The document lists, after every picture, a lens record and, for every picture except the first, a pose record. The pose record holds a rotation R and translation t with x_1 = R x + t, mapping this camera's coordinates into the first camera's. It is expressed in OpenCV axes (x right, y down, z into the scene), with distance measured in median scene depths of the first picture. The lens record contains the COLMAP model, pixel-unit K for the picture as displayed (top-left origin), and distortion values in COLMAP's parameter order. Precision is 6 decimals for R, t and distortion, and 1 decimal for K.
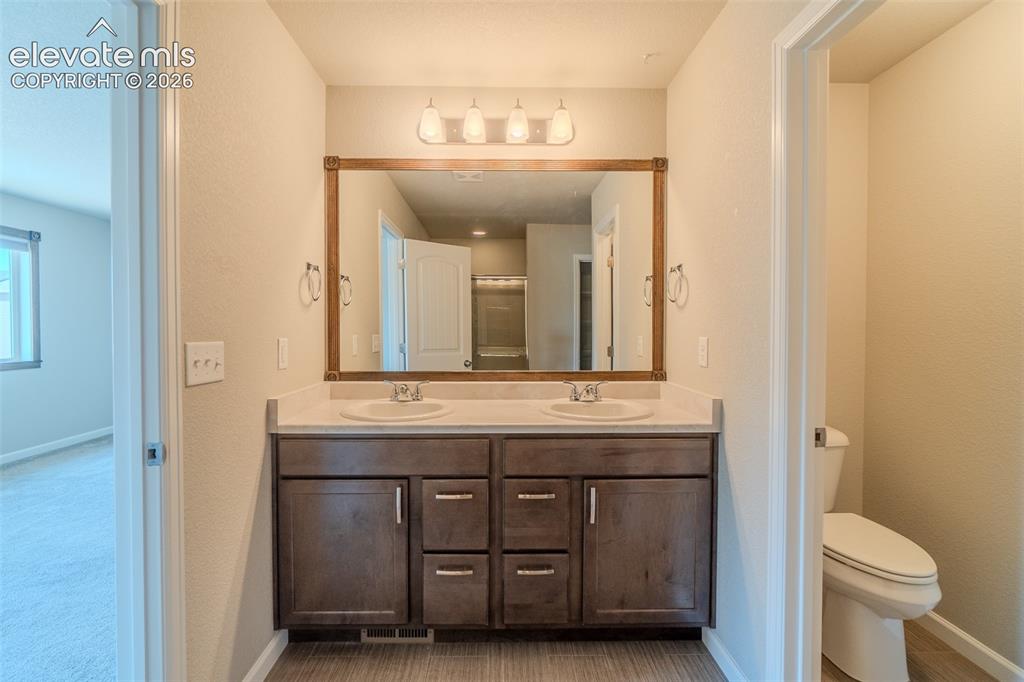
lens RADIAL K [[459.8, 0, 509.7], [0, 459.8, 338.2], [0, 0, 1]] dist [0.000789, 0.000374]
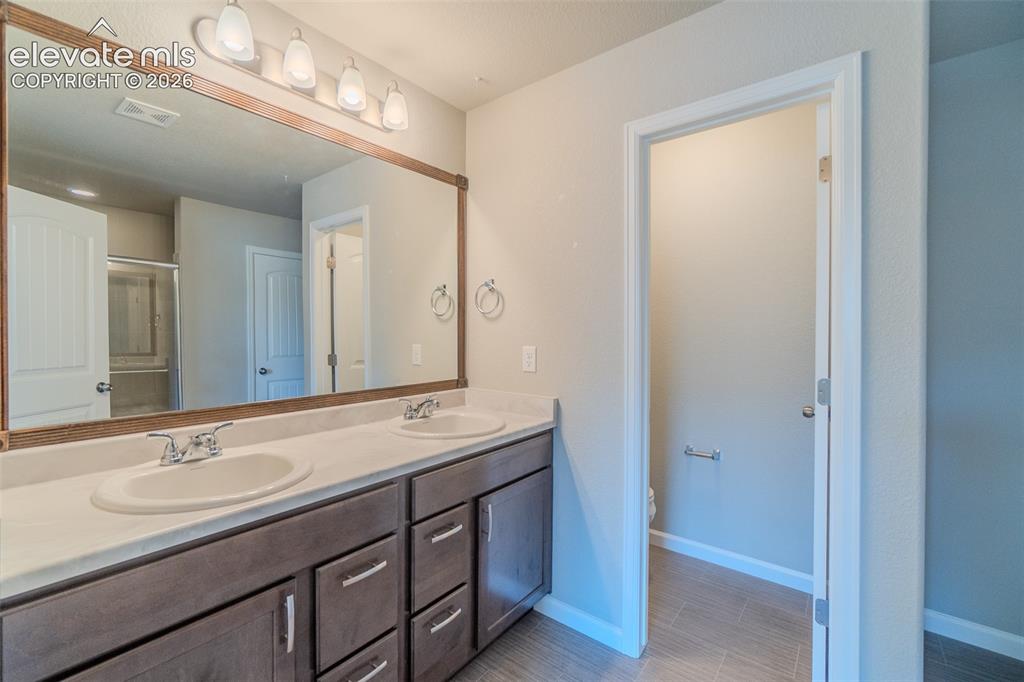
lens RADIAL K [[436.4, 0, 505.7], [0, 436.4, 337.7], [0, 0, 1]] dist [-0.001620, 0.000373]
pose [[0.649716, -0.009680, 0.760115, -0.379953], [0.011883, 0.999926, 0.002576, -0.023862], [-0.760084, 0.007359, 0.649783, 0.283360]]
